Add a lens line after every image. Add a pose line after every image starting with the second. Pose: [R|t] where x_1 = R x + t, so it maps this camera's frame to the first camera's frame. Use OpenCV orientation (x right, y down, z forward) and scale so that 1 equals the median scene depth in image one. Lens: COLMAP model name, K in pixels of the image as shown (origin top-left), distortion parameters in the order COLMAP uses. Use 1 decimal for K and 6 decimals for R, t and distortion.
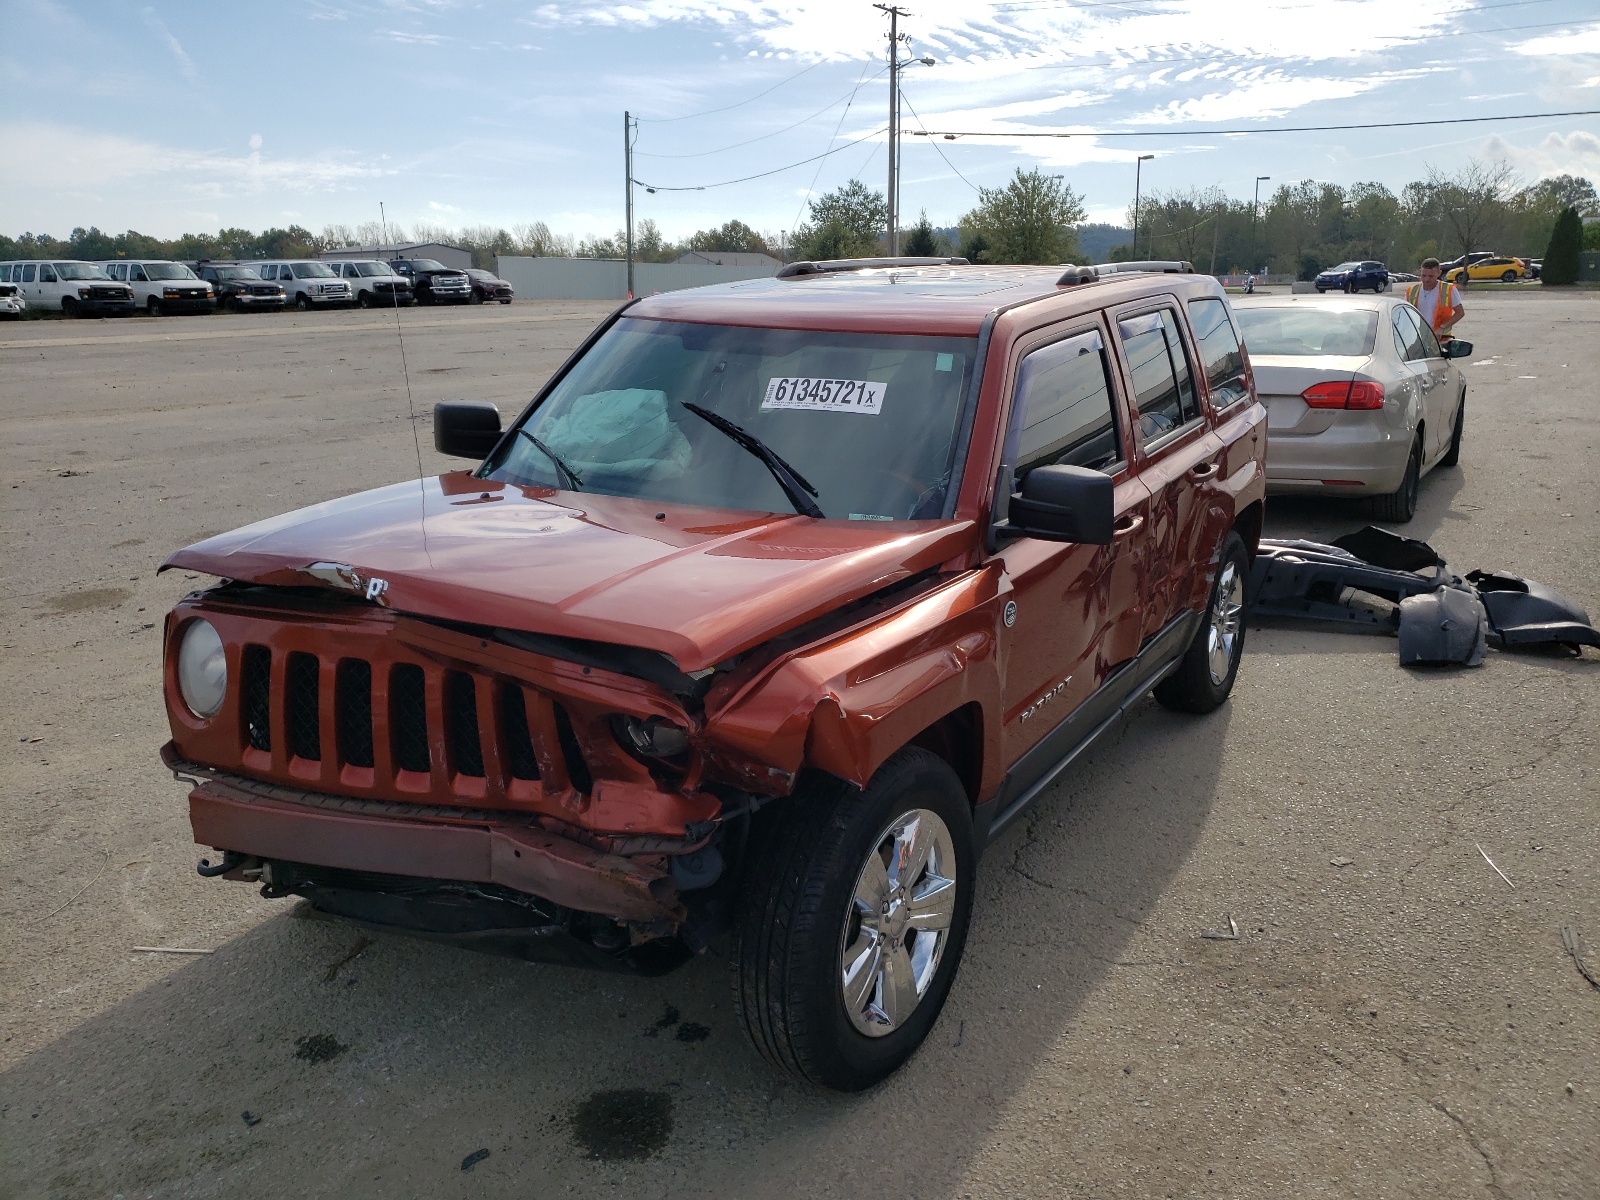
lens RADIAL K [[1261.4, 0, 800.0], [0, 1261.4, 600.0], [0, 0, 1]] dist [0.040280, 0.000883]
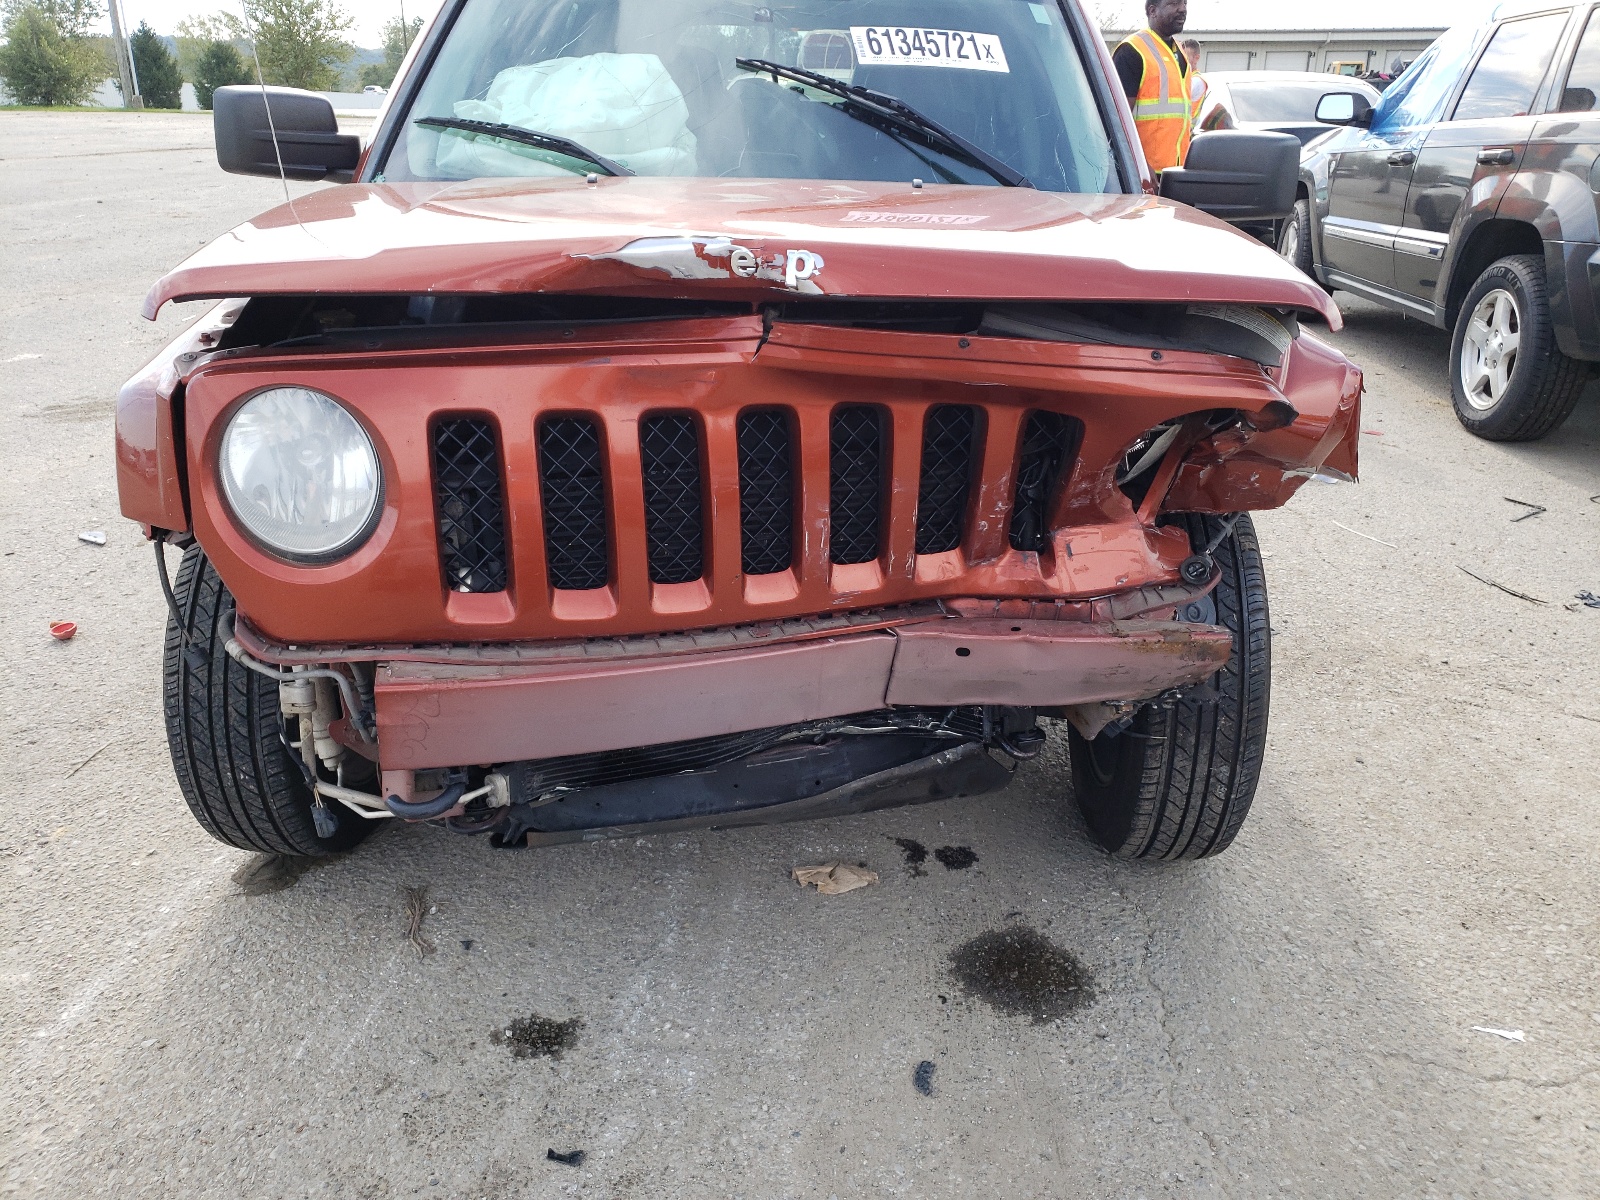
lens RADIAL K [[1252.2, 0, 800.0], [0, 1252.2, 600.0], [0, 0, 1]] dist [0.072943, -0.004774]
pose [[0.840279, -0.178698, 0.511857, -0.632130], [0.115427, 0.981439, 0.153149, 0.051933], [-0.529724, -0.069606, 0.845309, 0.442361]]
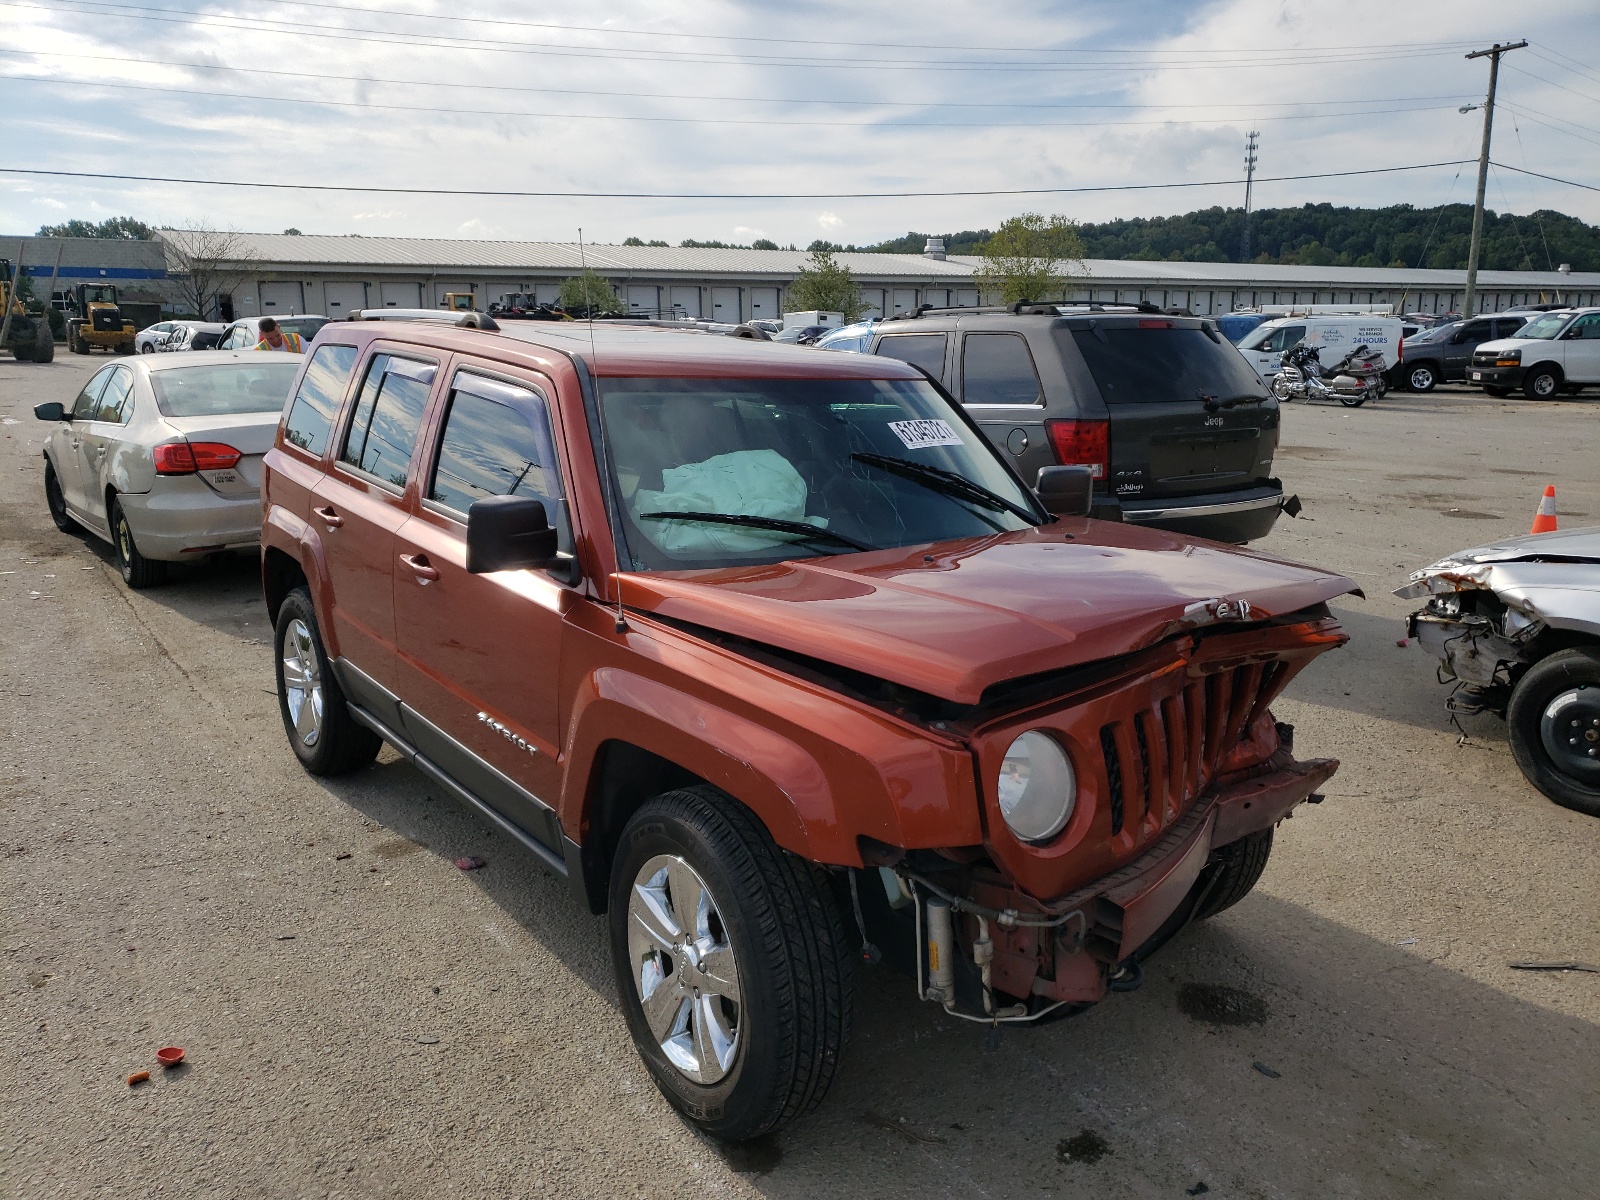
lens RADIAL K [[1270.2, 0, 800.0], [0, 1270.2, 600.0], [0, 0, 1]] dist [0.003576, 0.002153]
pose [[0.328468, -0.195298, 0.924103, -1.392983], [0.235947, 0.964336, 0.119934, -0.224192], [-0.914569, 0.178645, 0.362834, 0.882397]]
